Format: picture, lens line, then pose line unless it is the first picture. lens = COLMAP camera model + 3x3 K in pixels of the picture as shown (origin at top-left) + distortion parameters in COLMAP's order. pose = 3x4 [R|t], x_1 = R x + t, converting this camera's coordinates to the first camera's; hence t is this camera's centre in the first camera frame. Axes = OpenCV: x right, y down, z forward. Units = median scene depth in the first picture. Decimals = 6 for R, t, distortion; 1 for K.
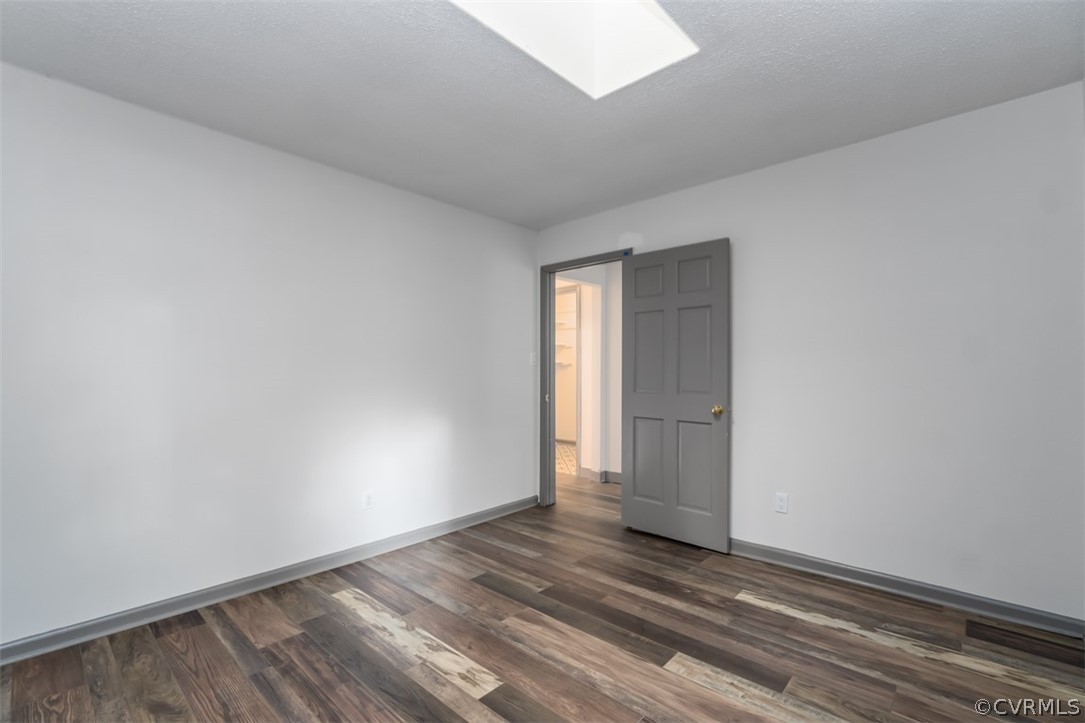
lens RADIAL K [[475.5, 0, 536.5], [0, 475.5, 364.9], [0, 0, 1]] dist [0.001556, -0.000581]
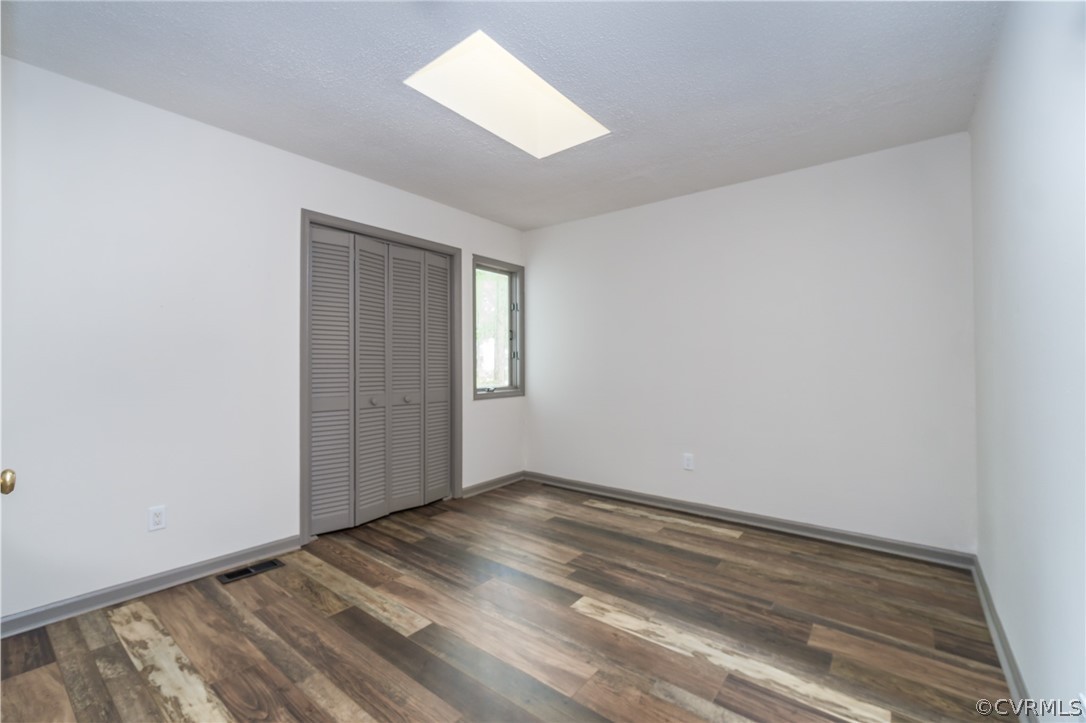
lens RADIAL K [[476.0, 0, 545.2], [0, 476.0, 364.9], [0, 0, 1]] dist [0.001556, -0.000581]
pose [[-0.995755, 0.000267, -0.092038, 0.097515], [0.001194, 0.999949, -0.010006, 0.039982], [0.092031, -0.010074, -0.995705, 1.987279]]
